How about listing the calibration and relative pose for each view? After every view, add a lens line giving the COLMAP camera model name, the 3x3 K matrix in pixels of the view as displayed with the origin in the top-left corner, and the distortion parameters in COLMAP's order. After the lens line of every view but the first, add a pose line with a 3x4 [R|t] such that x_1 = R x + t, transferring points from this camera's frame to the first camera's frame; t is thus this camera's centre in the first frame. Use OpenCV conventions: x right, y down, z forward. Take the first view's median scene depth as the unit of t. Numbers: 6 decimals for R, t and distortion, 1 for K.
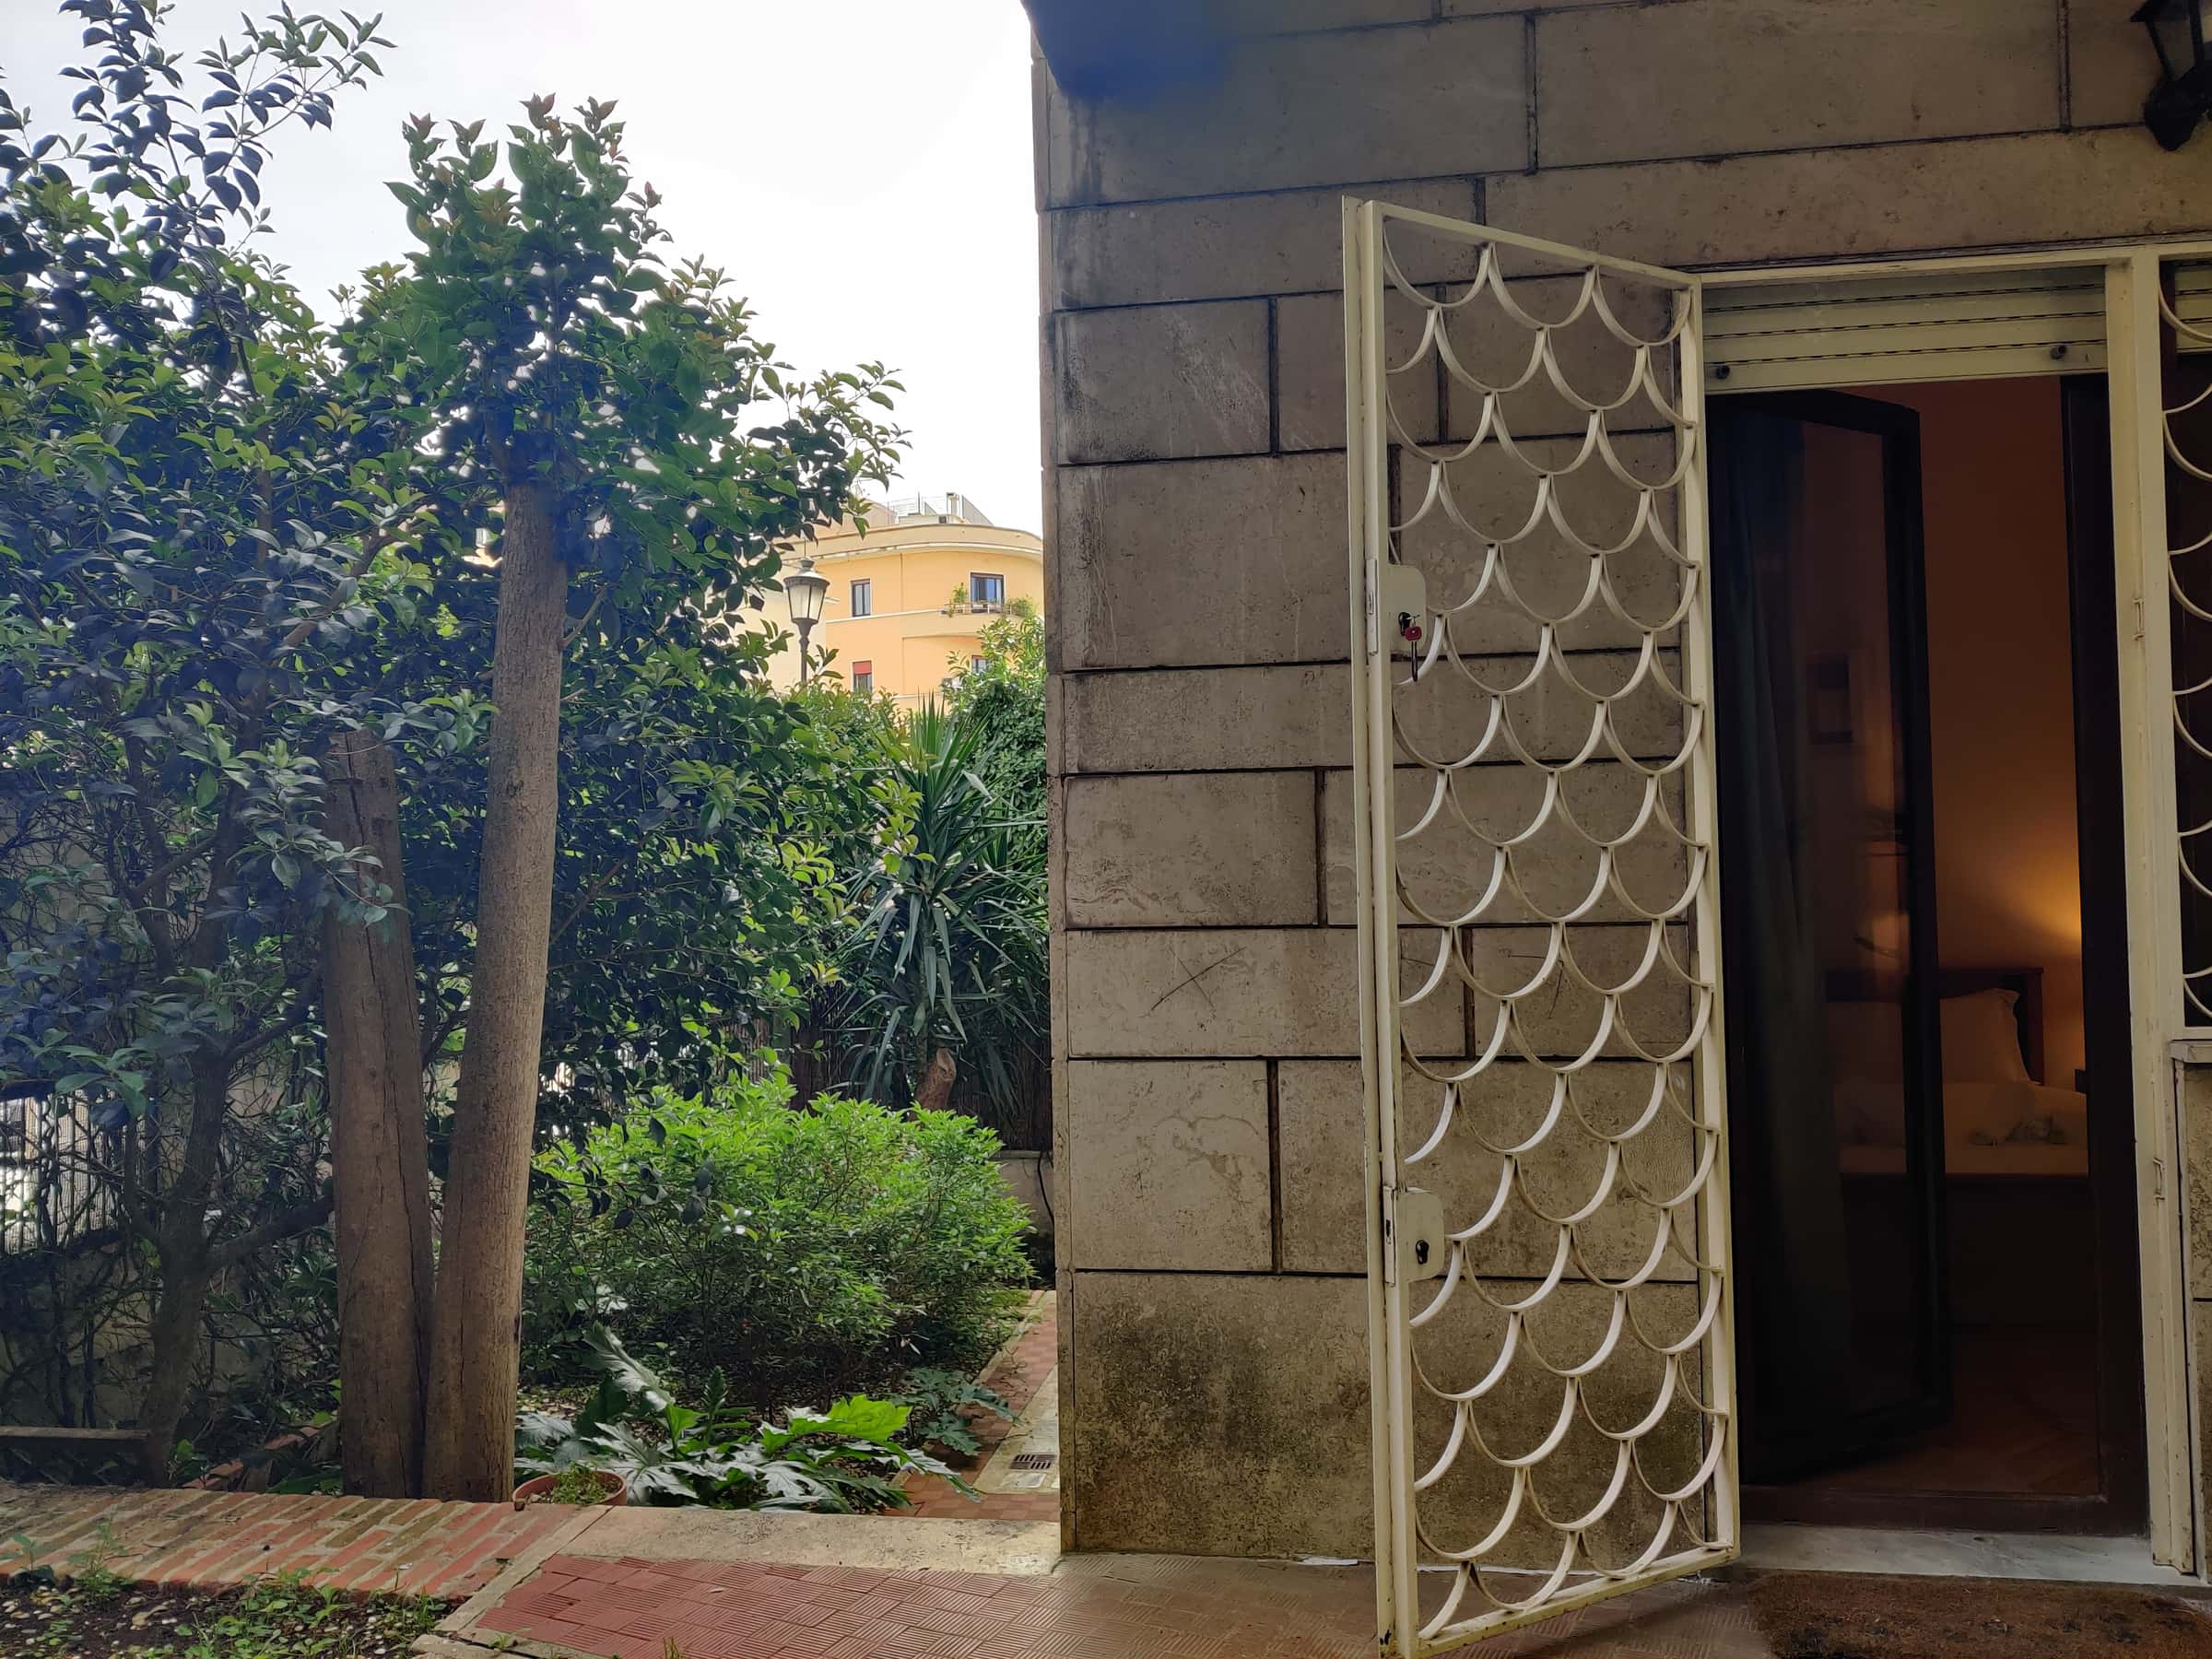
lens RADIAL K [[1660.6, 0, 1108.5], [0, 1660.6, 830.1], [0, 0, 1]] dist [0.013096, -0.020658]
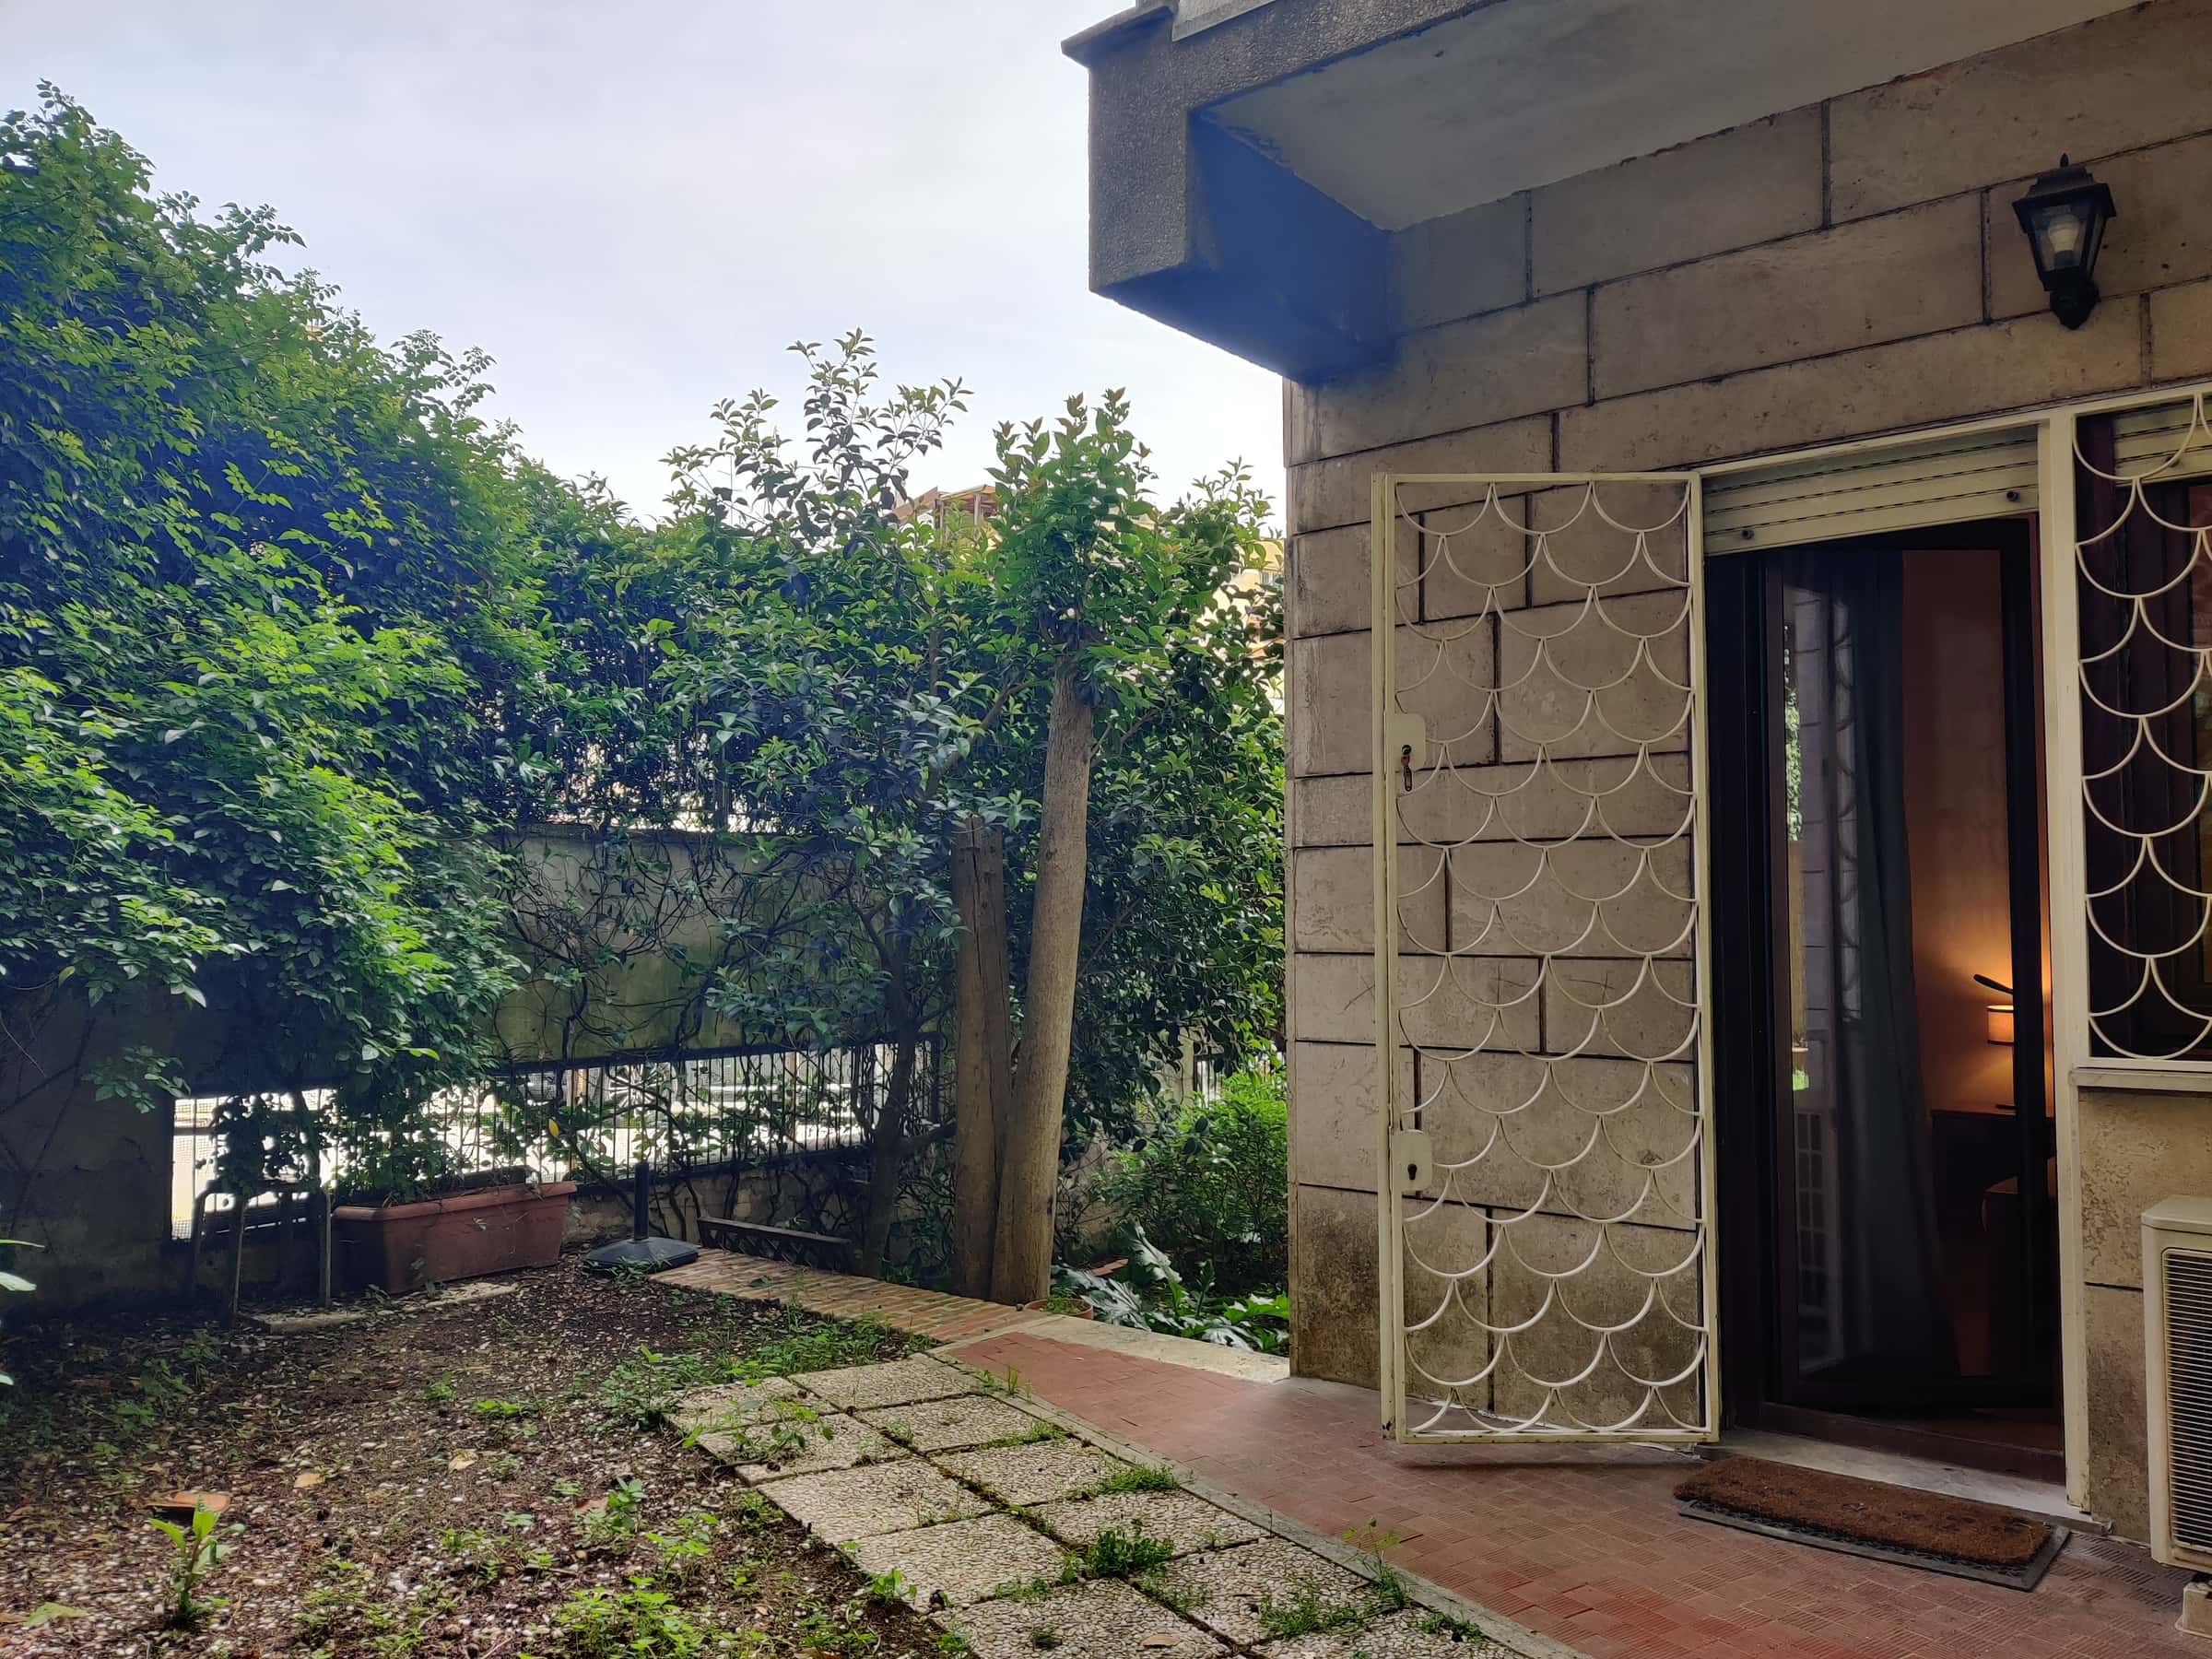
lens RADIAL K [[1660.6, 0, 1147.0], [0, 1660.6, 839.7], [0, 0, 1]] dist [0.013096, -0.020658]
pose [[0.864705, -0.008816, -0.502202, 0.612598], [0.001748, 0.999893, -0.014543, -0.019934], [0.502276, 0.011698, 0.864628, -0.349812]]
